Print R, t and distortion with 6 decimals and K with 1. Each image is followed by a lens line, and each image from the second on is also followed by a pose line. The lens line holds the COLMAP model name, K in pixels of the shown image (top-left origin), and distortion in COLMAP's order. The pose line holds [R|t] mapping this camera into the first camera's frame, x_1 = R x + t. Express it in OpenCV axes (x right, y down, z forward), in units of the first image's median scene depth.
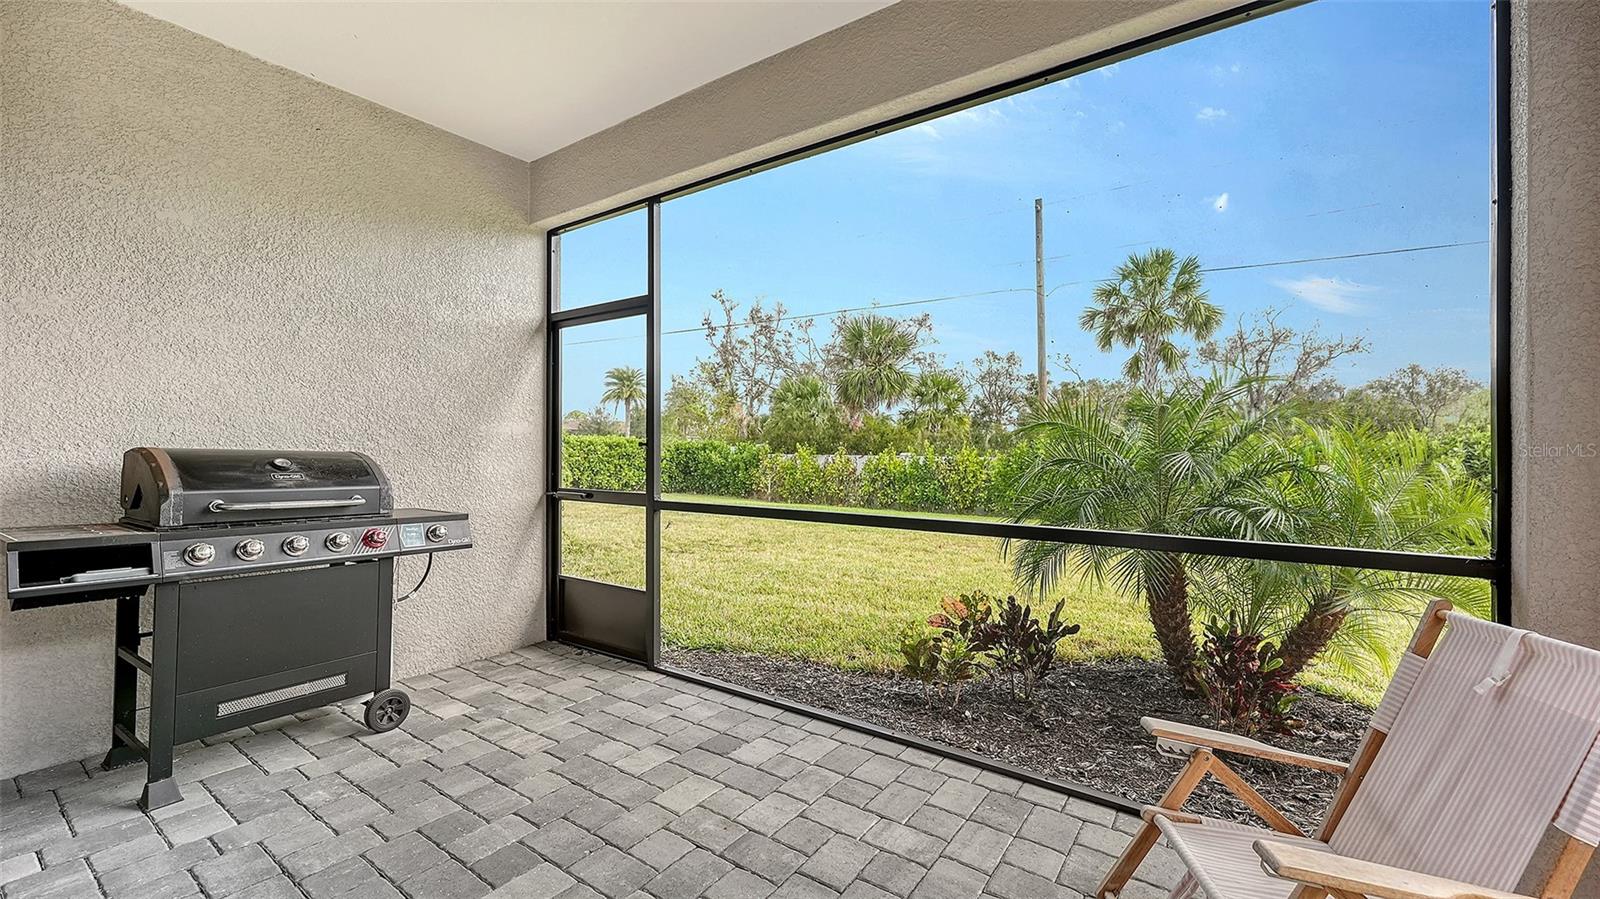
lens RADIAL K [[650.7, 0, 800.6], [0, 650.7, 453.1], [0, 0, 1]] dist [0.002761, -0.000324]
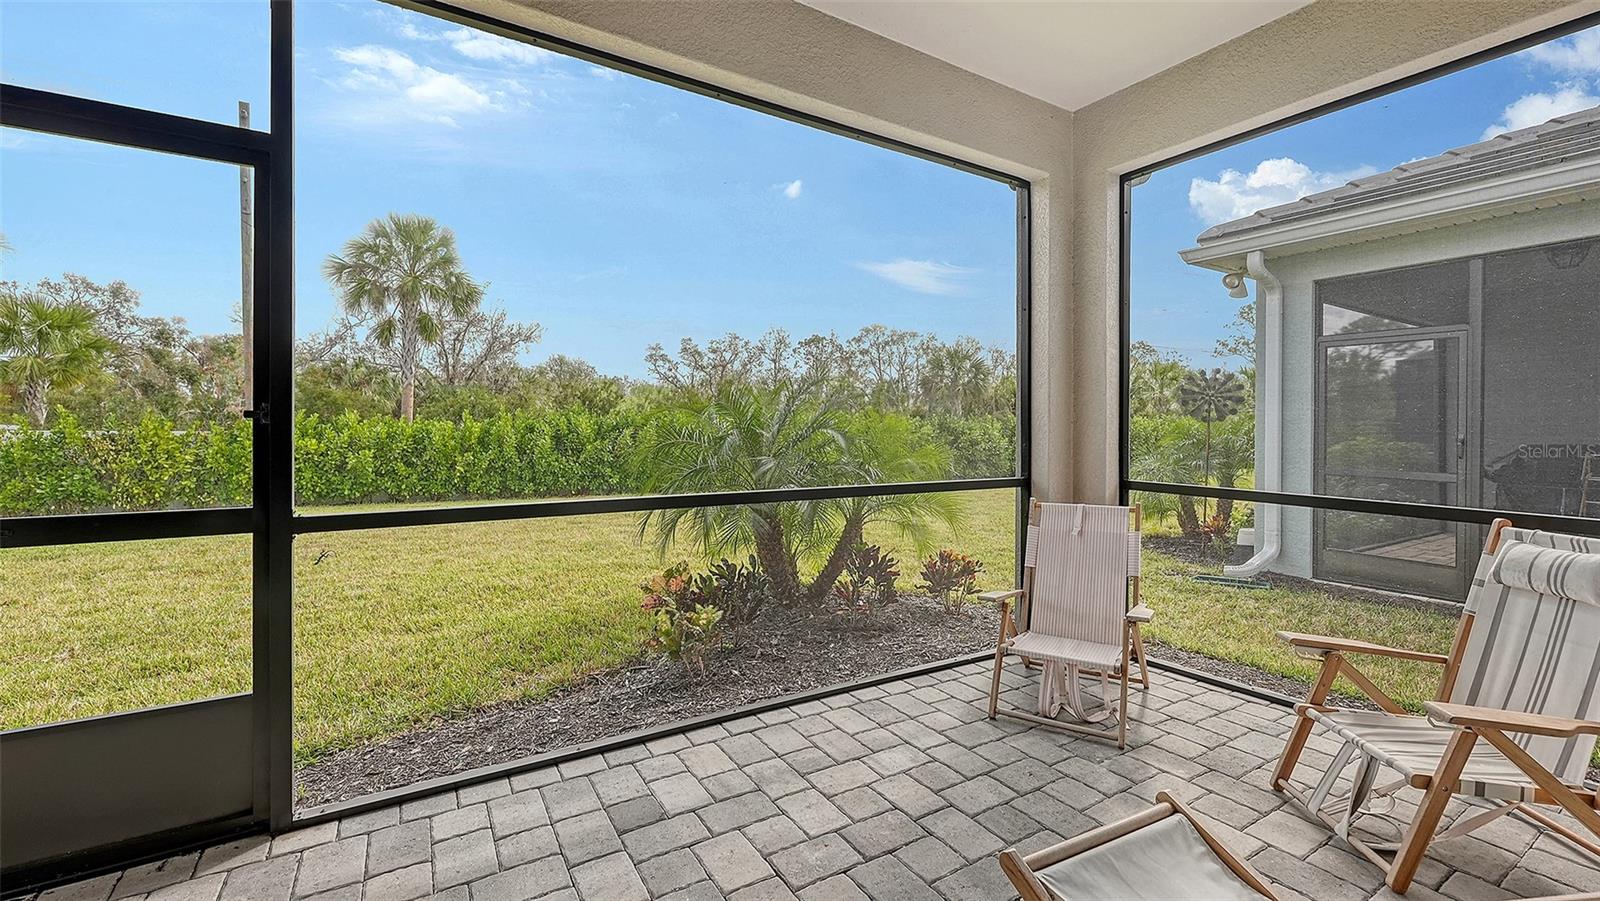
lens RADIAL K [[650.7, 0, 799.2], [0, 650.7, 428.6], [0, 0, 1]] dist [0.002761, -0.000324]
pose [[0.395785, -0.005888, 0.918324, -0.120692], [-0.000514, 0.999978, 0.006634, -0.001320], [-0.918343, -0.003098, 0.395773, 0.085054]]
